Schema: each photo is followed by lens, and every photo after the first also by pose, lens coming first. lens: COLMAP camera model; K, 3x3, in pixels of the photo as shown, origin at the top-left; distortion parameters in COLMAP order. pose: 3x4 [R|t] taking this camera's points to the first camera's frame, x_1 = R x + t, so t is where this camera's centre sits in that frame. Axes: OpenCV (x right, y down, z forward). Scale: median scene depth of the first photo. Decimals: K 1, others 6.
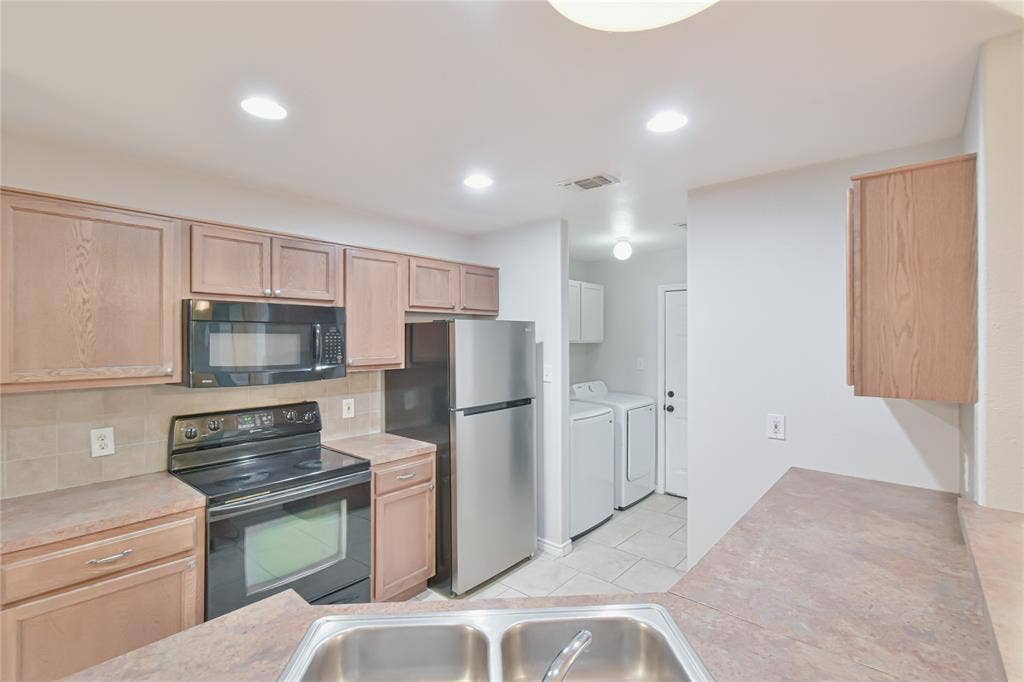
lens RADIAL K [[453.8, 0, 518.9], [0, 453.8, 332.9], [0, 0, 1]] dist [0.007903, -0.003172]
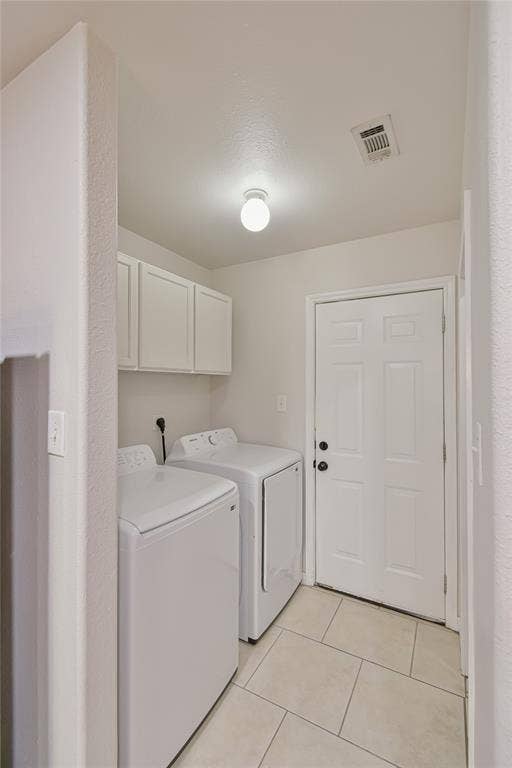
lens RADIAL K [[340.3, 0, 248.2], [0, 340.3, 380.8], [0, 0, 1]] dist [0.007903, -0.003172]
pose [[0.984631, -0.001179, 0.174645, 0.183544], [0.000360, 0.999989, 0.004722, 0.045226], [-0.174649, -0.004586, 0.984620, 0.723590]]
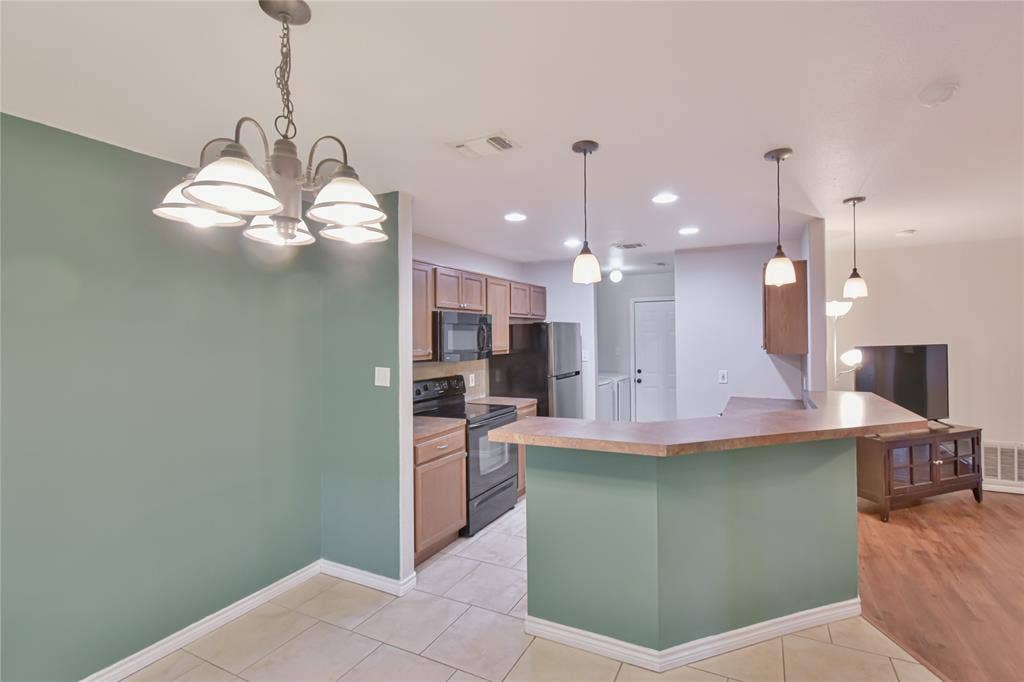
lens RADIAL K [[458.0, 0, 533.9], [0, 458.0, 328.7], [0, 0, 1]] dist [-0.018163, -0.000932]
pose [[0.966961, -0.007242, 0.254822, -0.552244], [0.010028, 0.999903, -0.009634, 0.009616], [-0.254728, 0.011870, 0.966940, -0.527333]]
